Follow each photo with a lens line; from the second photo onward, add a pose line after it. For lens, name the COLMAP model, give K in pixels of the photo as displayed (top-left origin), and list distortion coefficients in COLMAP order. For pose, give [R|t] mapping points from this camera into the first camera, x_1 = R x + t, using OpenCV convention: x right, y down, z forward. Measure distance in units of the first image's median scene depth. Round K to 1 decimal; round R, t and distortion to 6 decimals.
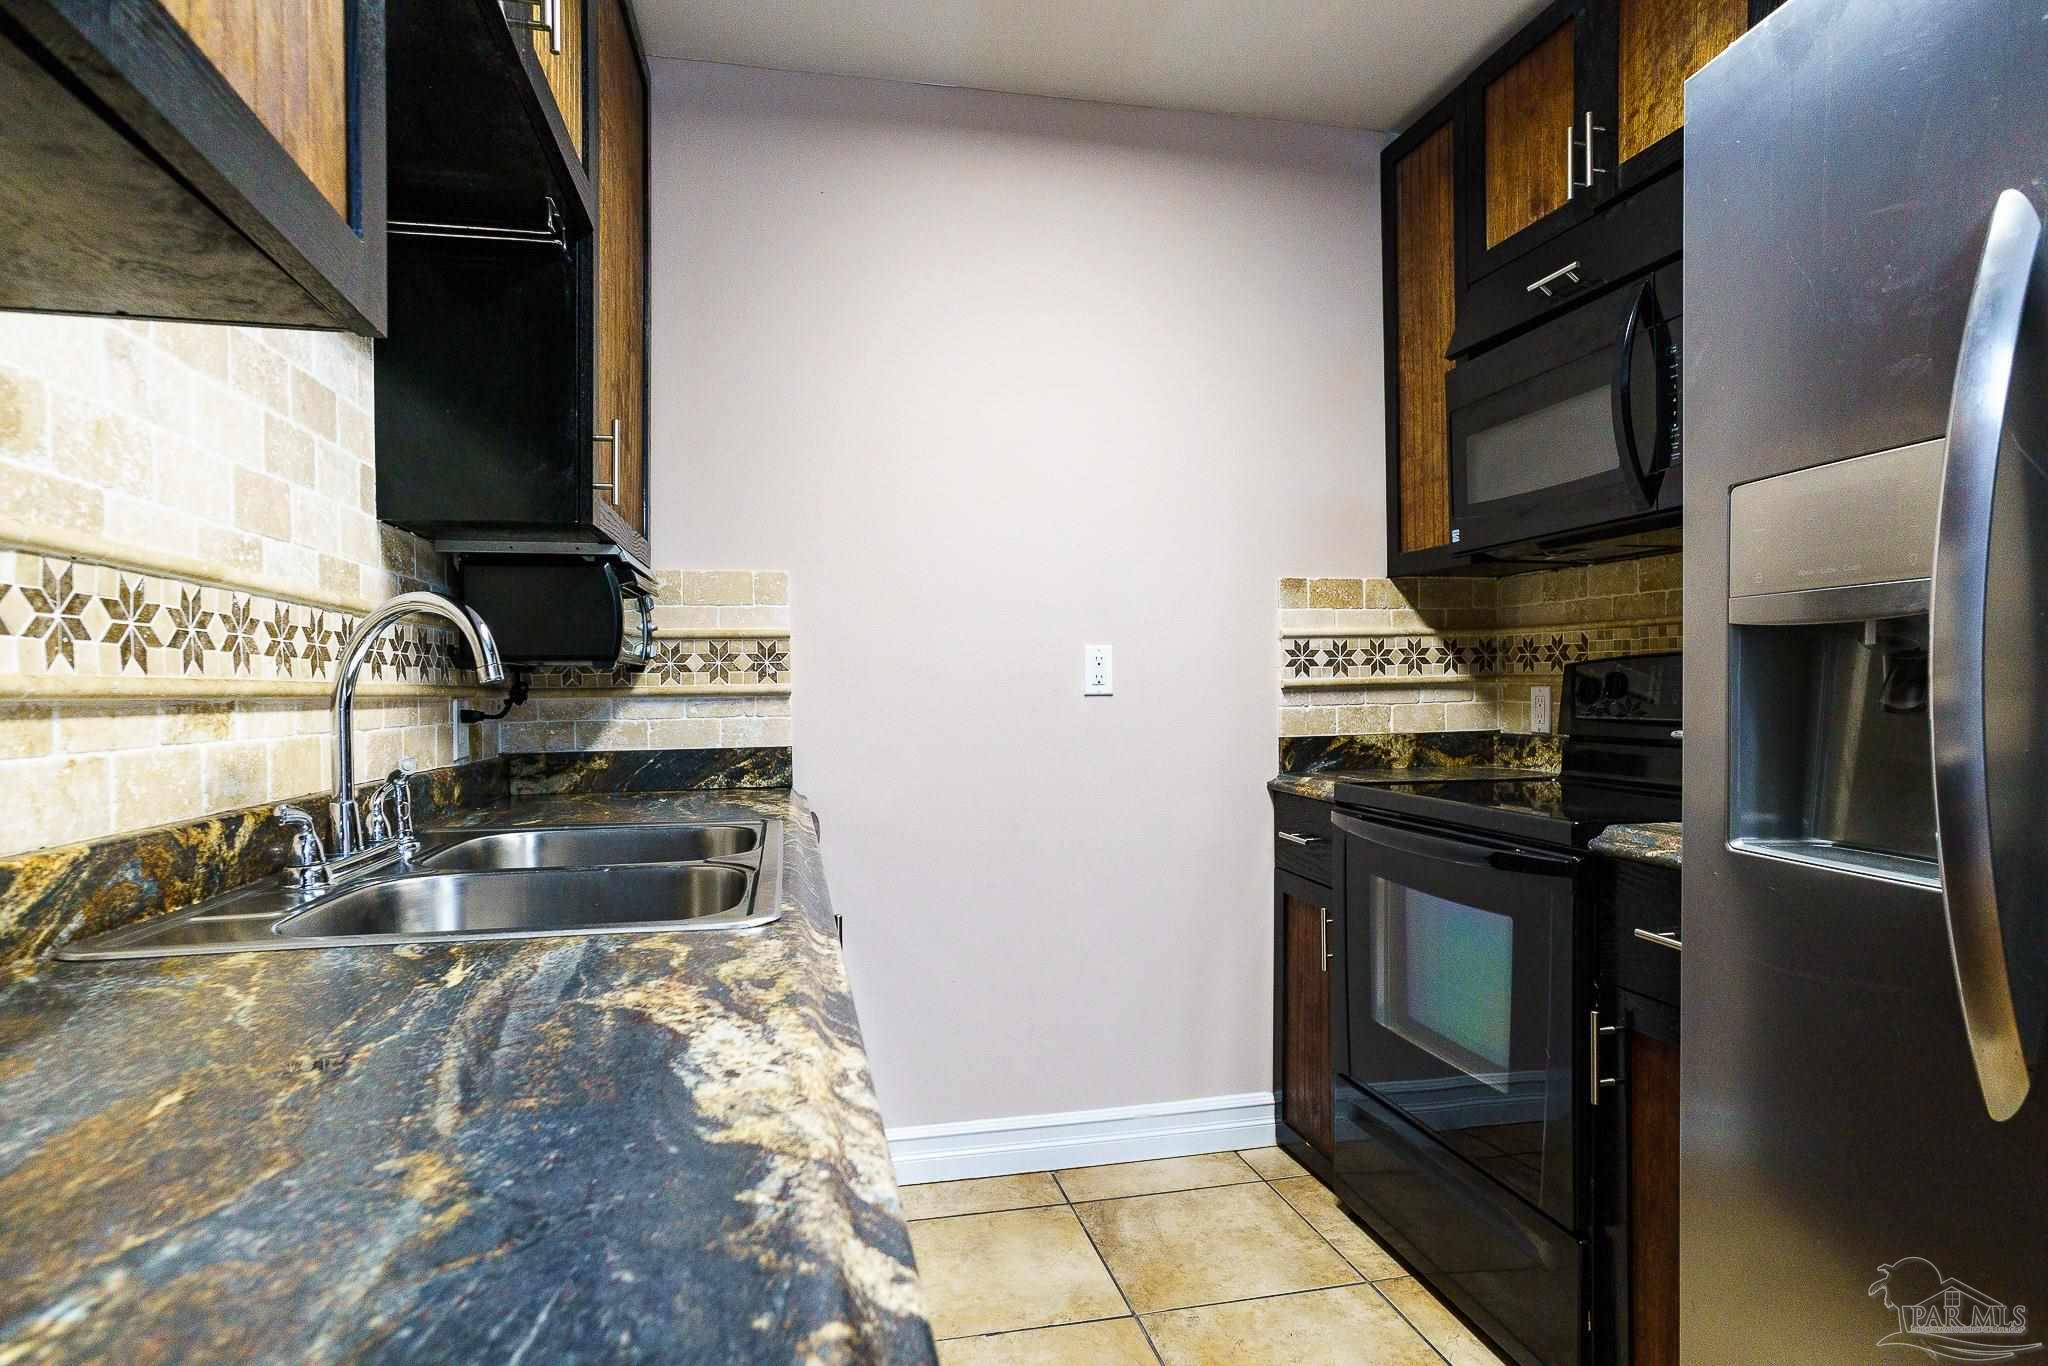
lens RADIAL K [[1110.9, 0, 1022.1], [0, 1110.9, 696.8], [0, 0, 1]] dist [-0.055767, 0.052875]
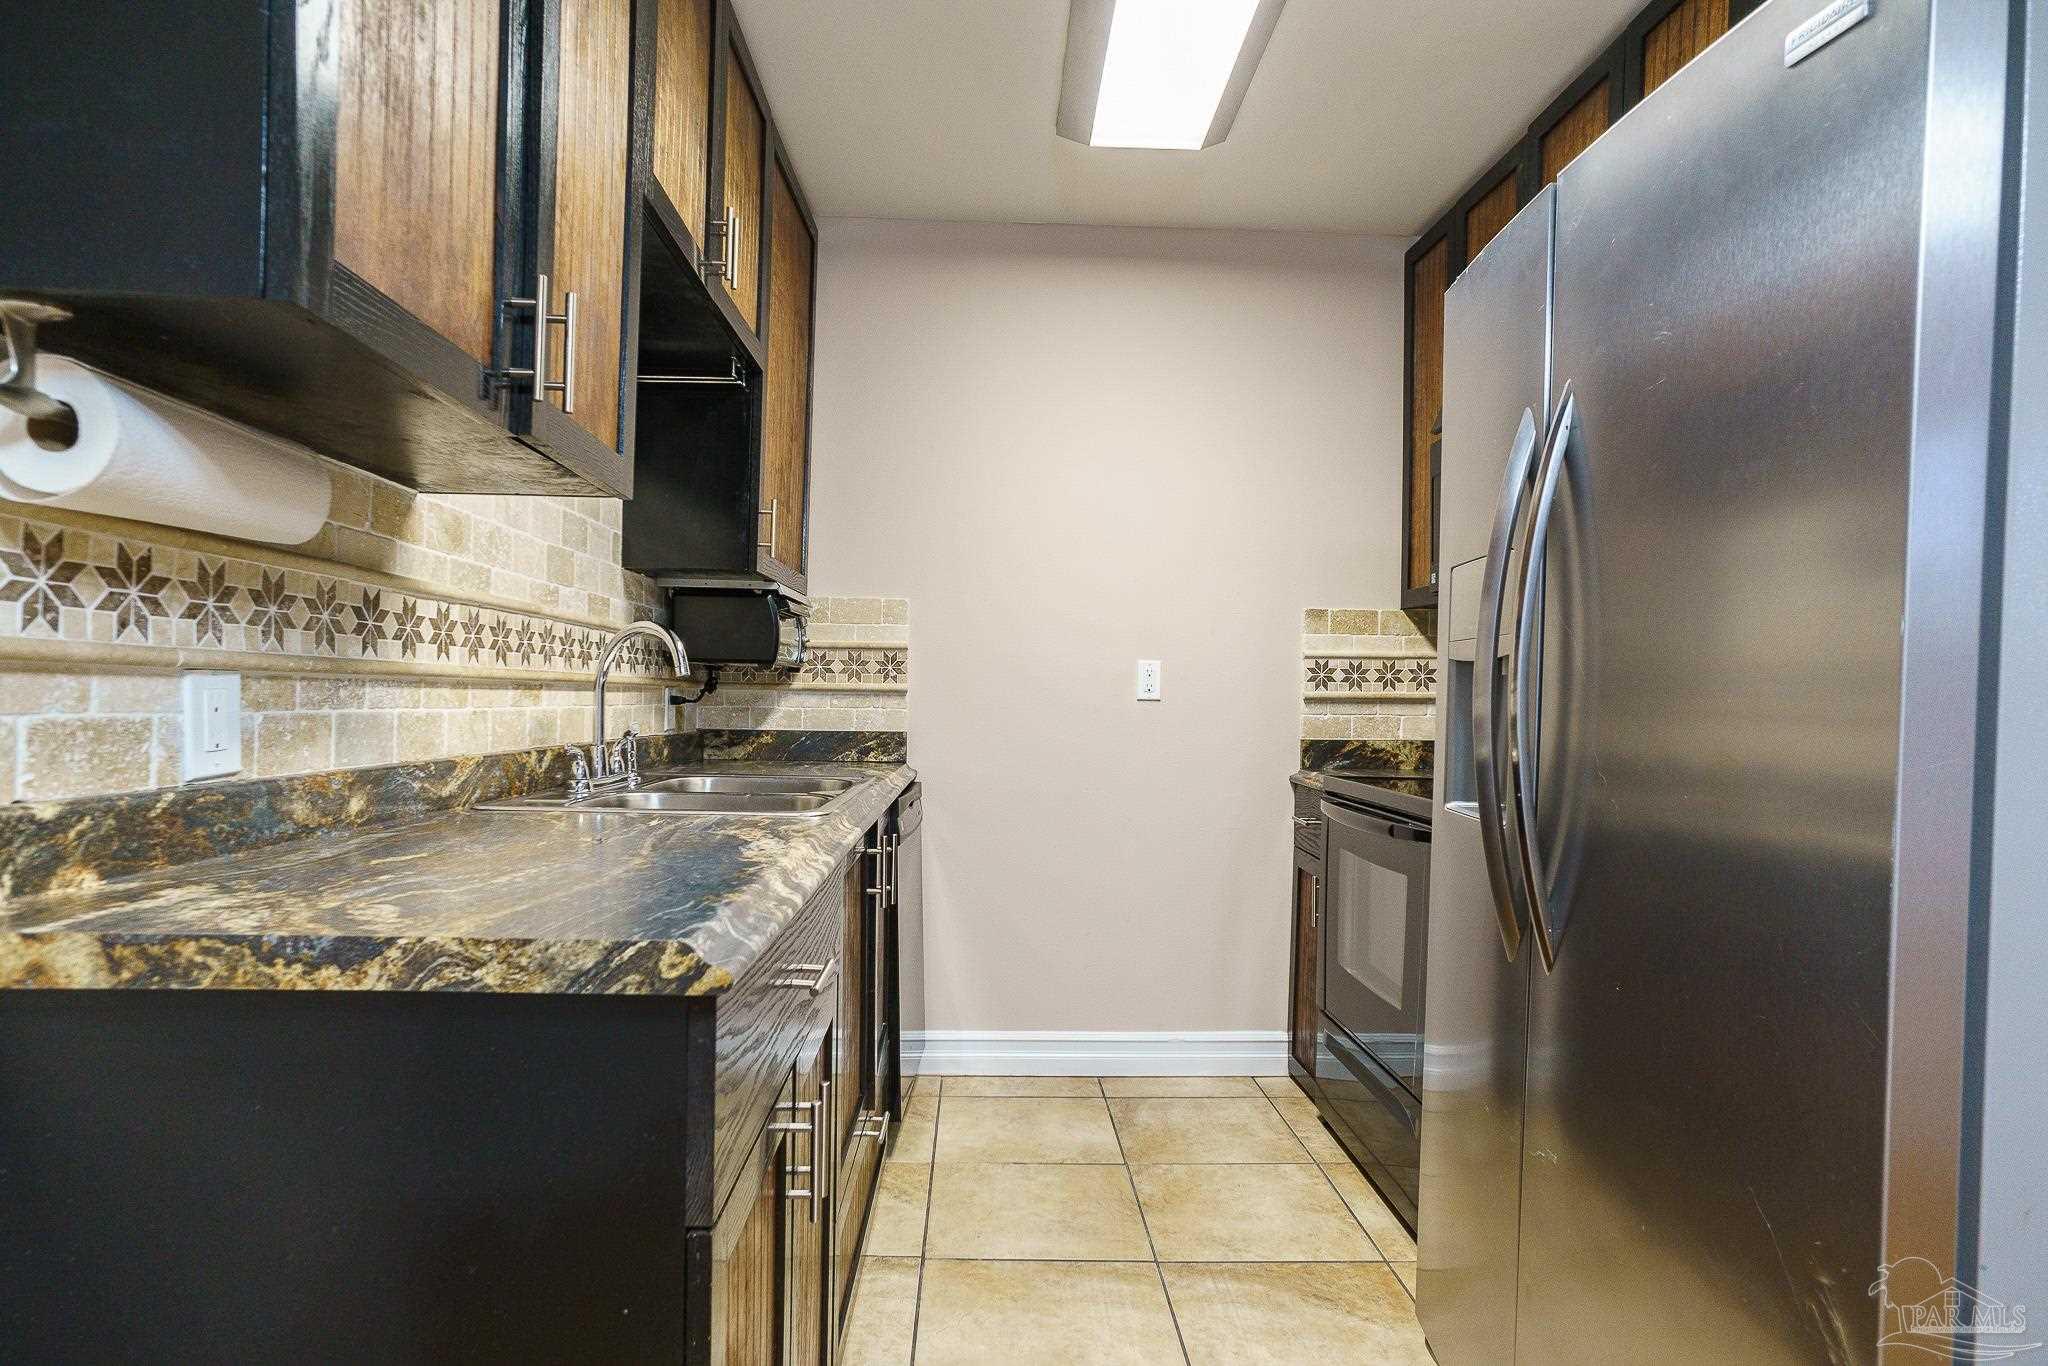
lens RADIAL K [[1110.9, 0, 1022.1], [0, 1110.9, 696.8], [0, 0, 1]] dist [-0.055767, 0.052875]
pose [[0.984563, 0.029463, -0.172532, 0.164129], [-0.030635, 0.999522, -0.004136, 0.004818], [0.172327, 0.009357, 0.984995, -0.295220]]
